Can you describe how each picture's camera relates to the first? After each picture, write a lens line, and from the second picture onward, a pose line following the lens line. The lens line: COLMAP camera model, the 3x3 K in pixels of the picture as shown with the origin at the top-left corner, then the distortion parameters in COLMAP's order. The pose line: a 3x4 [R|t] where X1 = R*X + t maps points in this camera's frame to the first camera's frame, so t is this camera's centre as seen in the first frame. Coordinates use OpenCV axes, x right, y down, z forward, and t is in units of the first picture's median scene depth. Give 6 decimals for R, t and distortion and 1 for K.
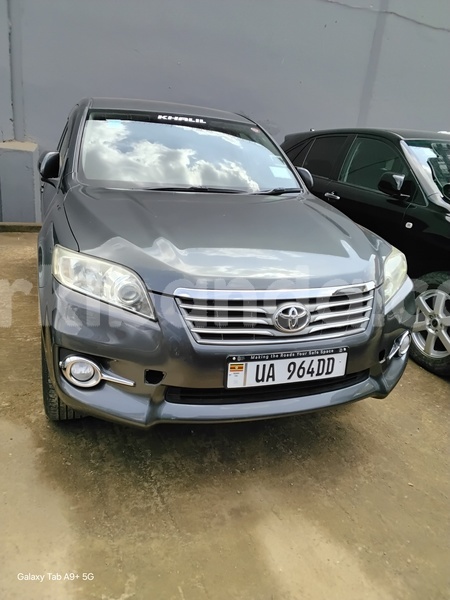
lens RADIAL K [[481.5, 0, 226.8], [0, 481.5, 289.2], [0, 0, 1]] dist [0.108266, -0.161484]
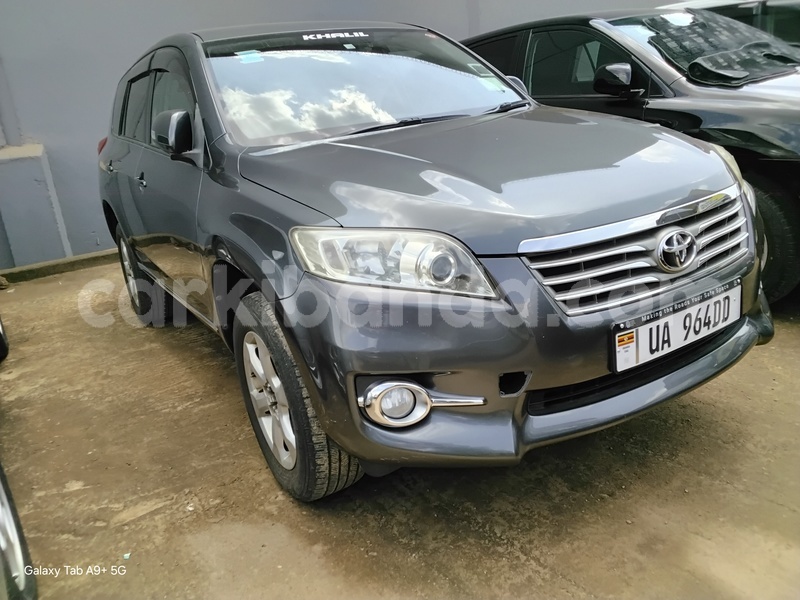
lens RADIAL K [[642.1, 0, 400.0], [0, 642.1, 300.0], [0, 0, 1]] dist [0.108266, -0.161484]
pose [[0.961034, -0.235109, 0.145389, -0.376027], [0.233634, 0.971939, 0.027380, 0.011357], [-0.147746, 0.007655, 0.988996, 0.145404]]
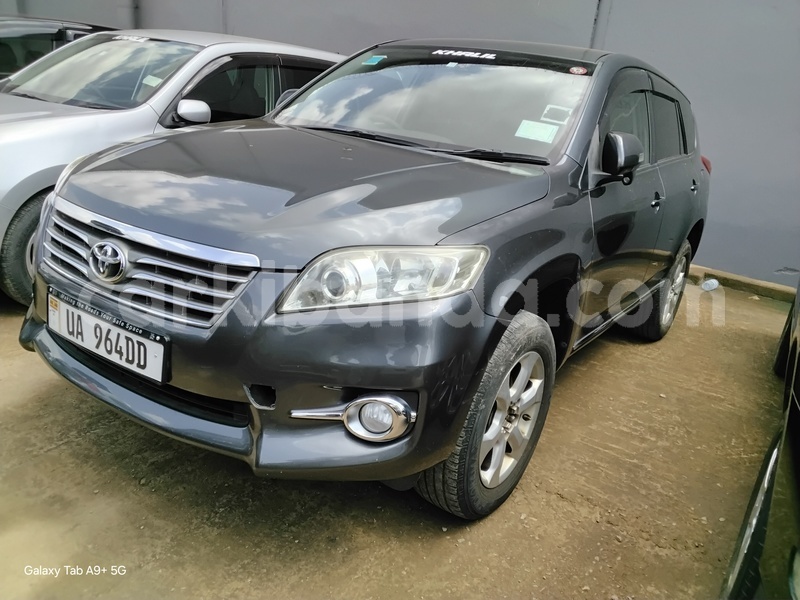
lens RADIAL K [[642.1, 0, 400.0], [0, 642.1, 300.0], [0, 0, 1]] dist [0.108266, -0.161484]
pose [[0.590453, 0.230863, -0.773348, 1.076830], [-0.309050, 0.949854, 0.047593, -0.057936], [0.745555, 0.210902, 0.632193, 0.709312]]
